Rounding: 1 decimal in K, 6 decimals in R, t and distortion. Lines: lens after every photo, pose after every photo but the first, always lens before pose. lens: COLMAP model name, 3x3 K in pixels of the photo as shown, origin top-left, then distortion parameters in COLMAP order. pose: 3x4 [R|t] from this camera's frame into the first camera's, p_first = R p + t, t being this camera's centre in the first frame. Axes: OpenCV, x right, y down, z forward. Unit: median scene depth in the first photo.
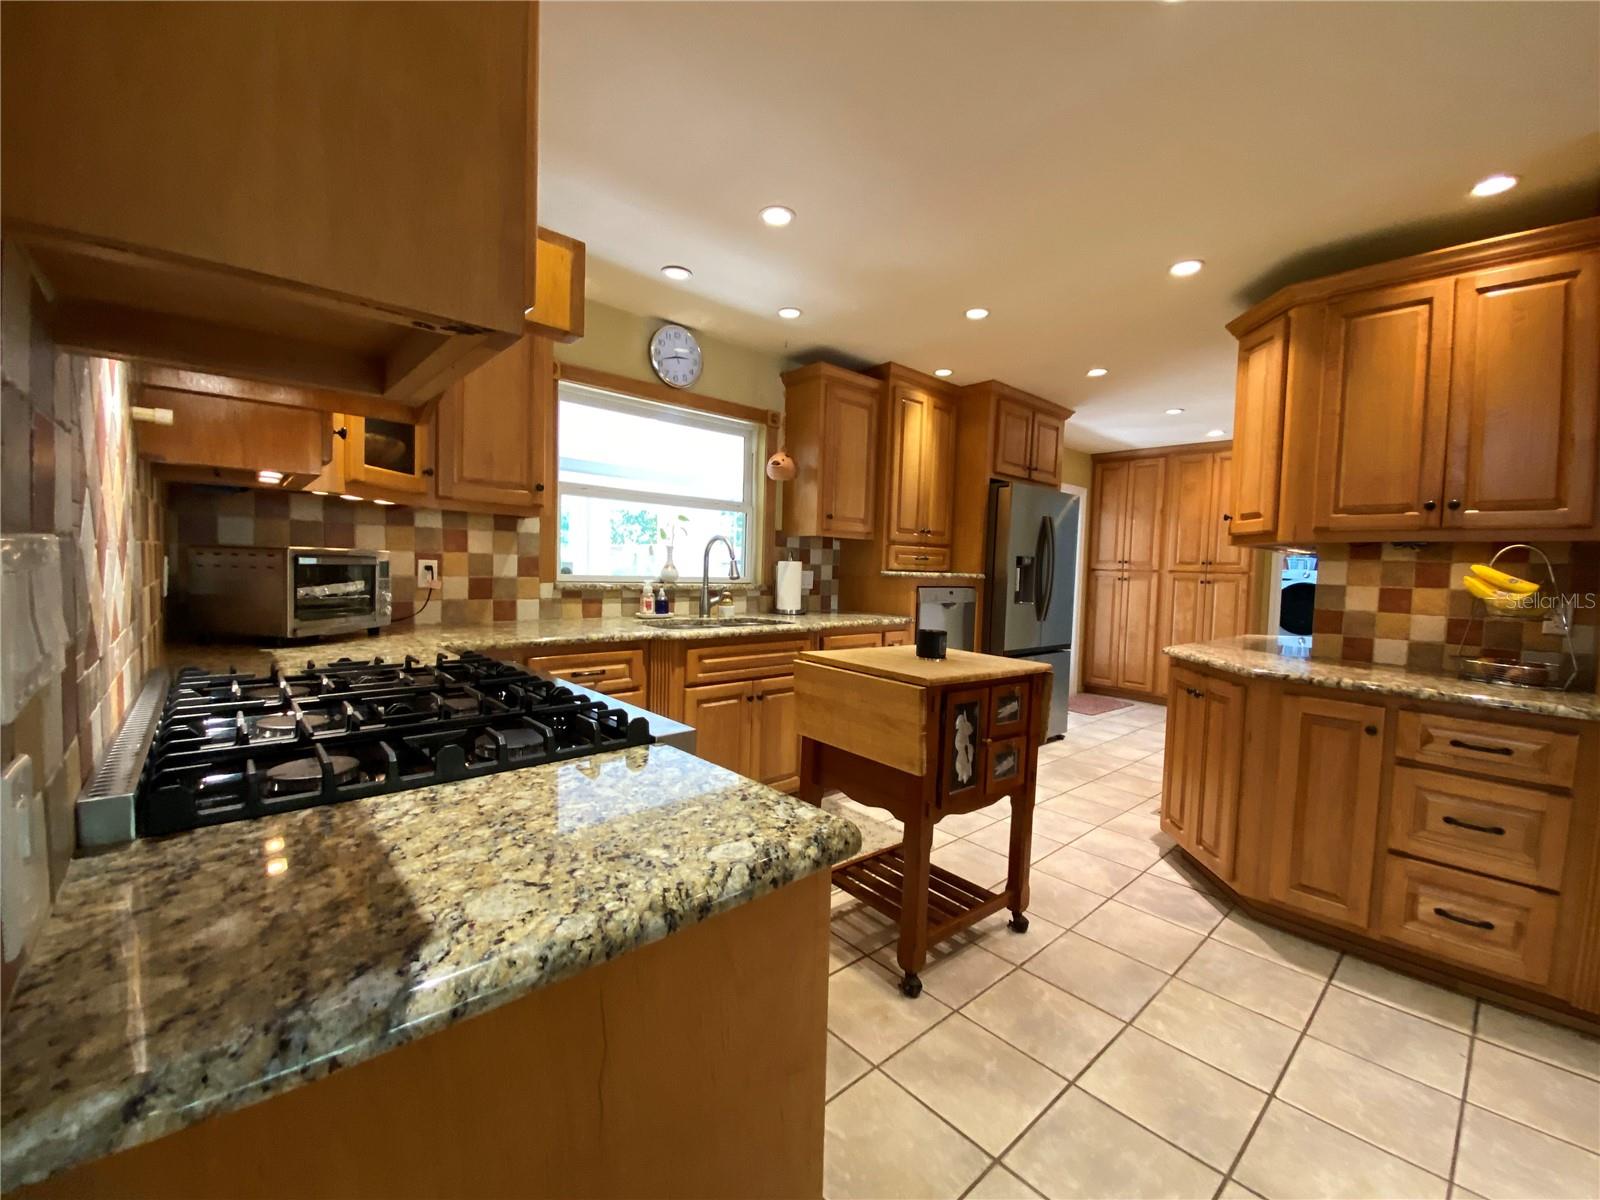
lens RADIAL K [[646.9, 0, 800.0], [0, 646.9, 600.0], [0, 0, 1]] dist [0.041783, -0.035408]
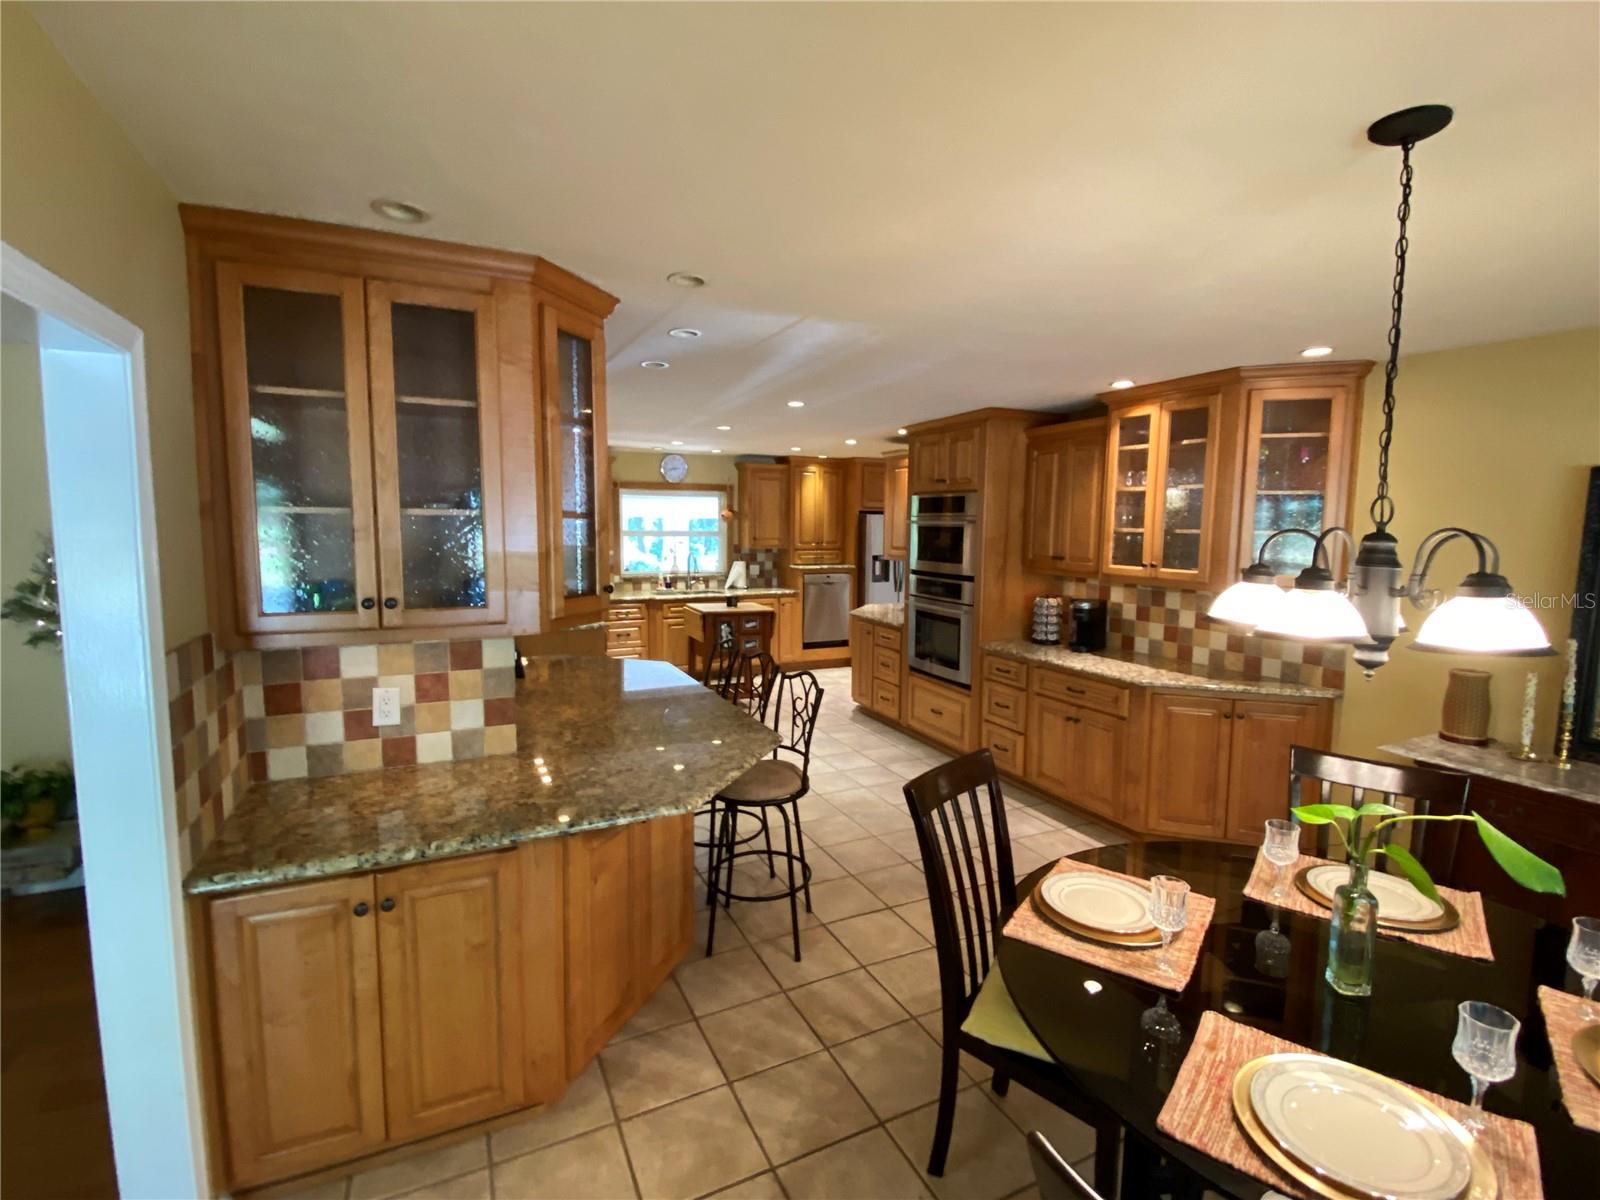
lens RADIAL K [[735.2, 0, 800.0], [0, 735.2, 600.0], [0, 0, 1]] dist [0.002505, 0.000256]
pose [[0.959544, 0.004229, -0.281528, 0.849757], [0.009198, 0.998883, 0.046355, -0.047869], [0.281410, -0.047069, 0.958433, -1.170119]]
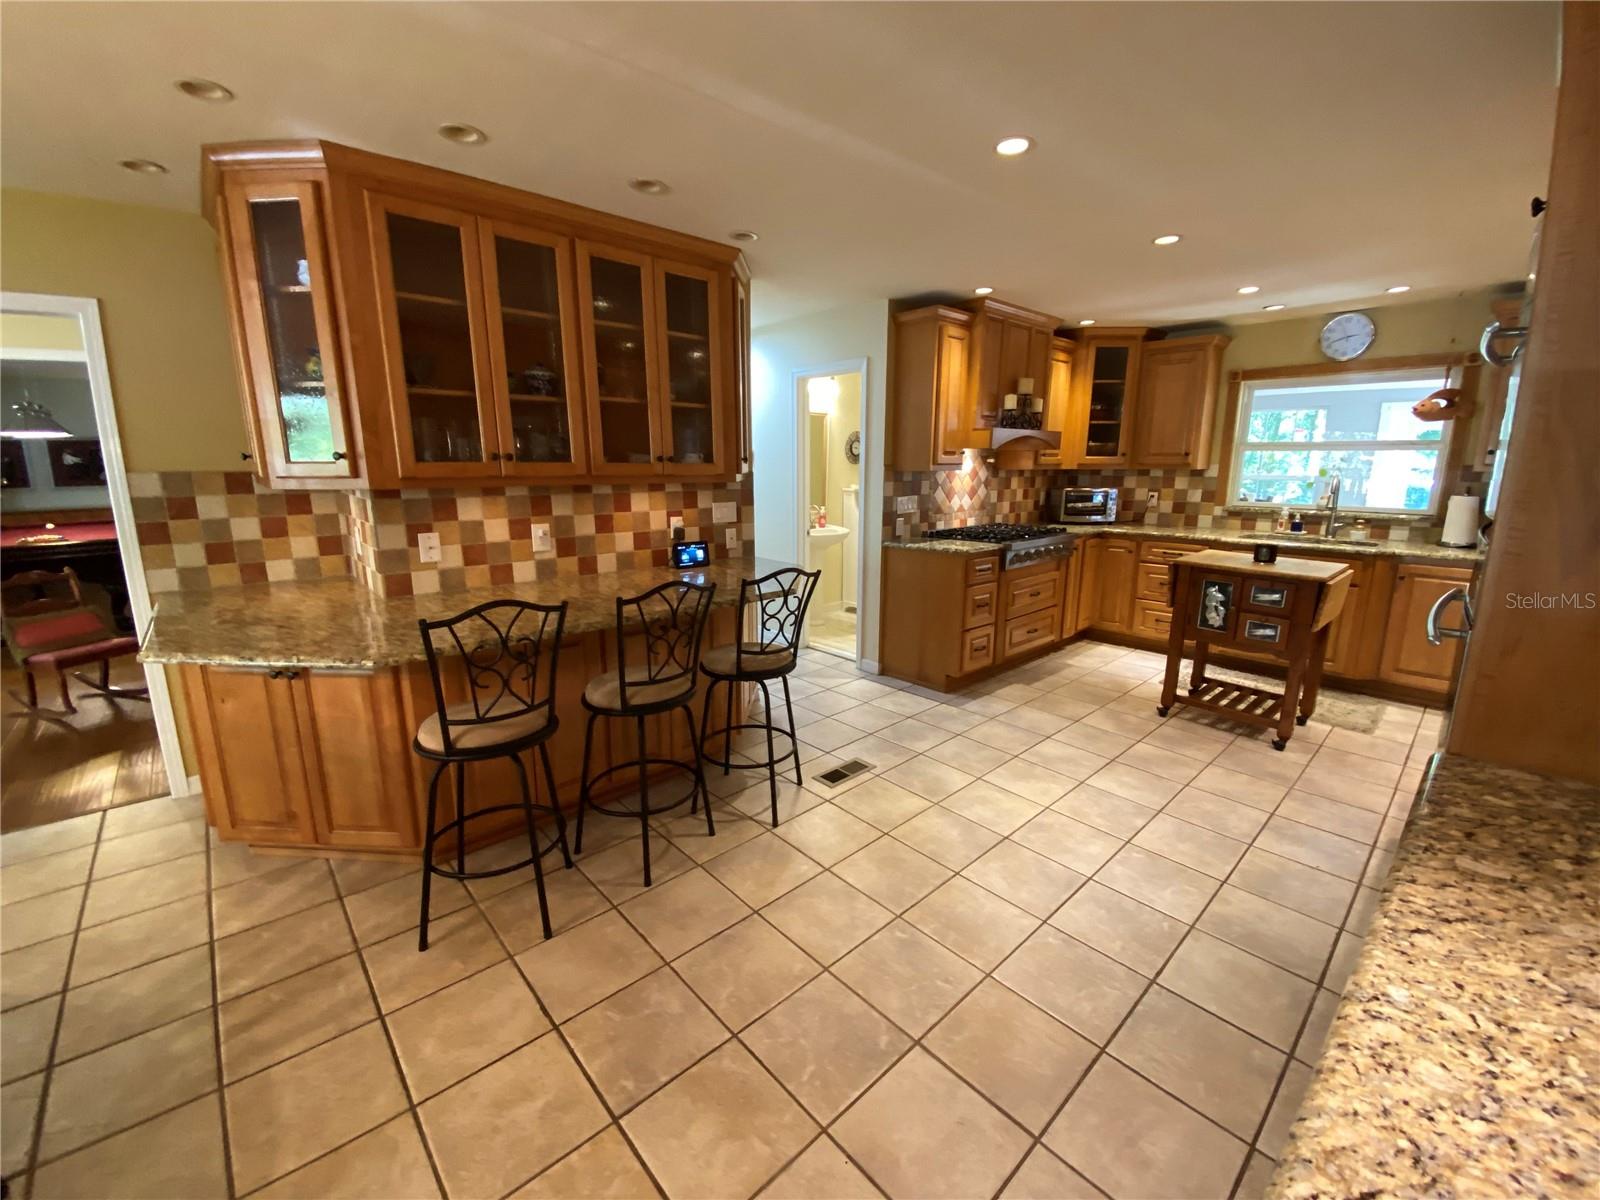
lens RADIAL K [[646.9, 0, 800.0], [0, 646.9, 600.0], [0, 0, 1]] dist [0.041783, -0.035408]
pose [[0.006562, 0.179089, -0.983811, 1.127793], [-0.054824, 0.982417, 0.178470, -0.026076], [0.998474, 0.052766, 0.016265, -0.091447]]
